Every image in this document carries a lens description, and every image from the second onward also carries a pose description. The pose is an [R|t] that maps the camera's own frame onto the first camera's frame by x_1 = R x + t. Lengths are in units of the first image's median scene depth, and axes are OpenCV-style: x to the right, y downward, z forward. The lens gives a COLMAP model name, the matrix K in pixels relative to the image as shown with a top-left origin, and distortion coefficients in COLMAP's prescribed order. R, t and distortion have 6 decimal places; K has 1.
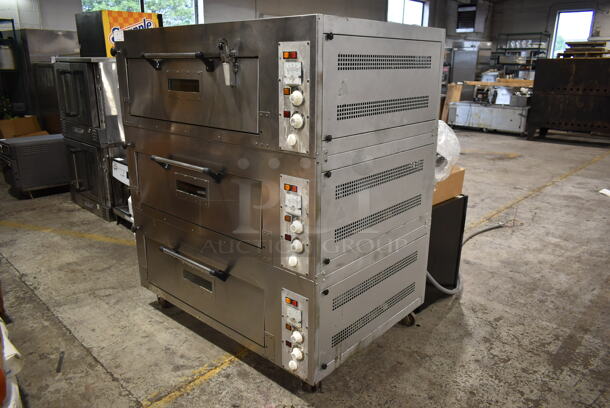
lens RADIAL K [[468.6, 0, 305.0], [0, 468.6, 204.0], [0, 0, 1]] dist [-0.018609, 0.003556]
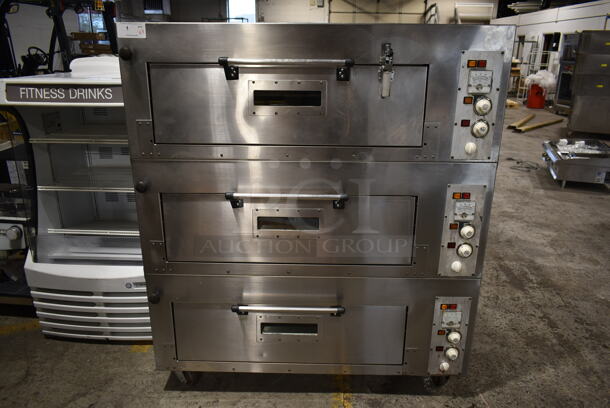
lens RADIAL K [[468.6, 0, 305.0], [0, 468.6, 204.0], [0, 0, 1]] dist [-0.018609, 0.003556]
pose [[0.761724, -0.209597, 0.613063, -0.862496], [0.185342, 0.977177, 0.103796, -0.174937], [-0.620826, 0.034562, 0.783186, 0.407582]]
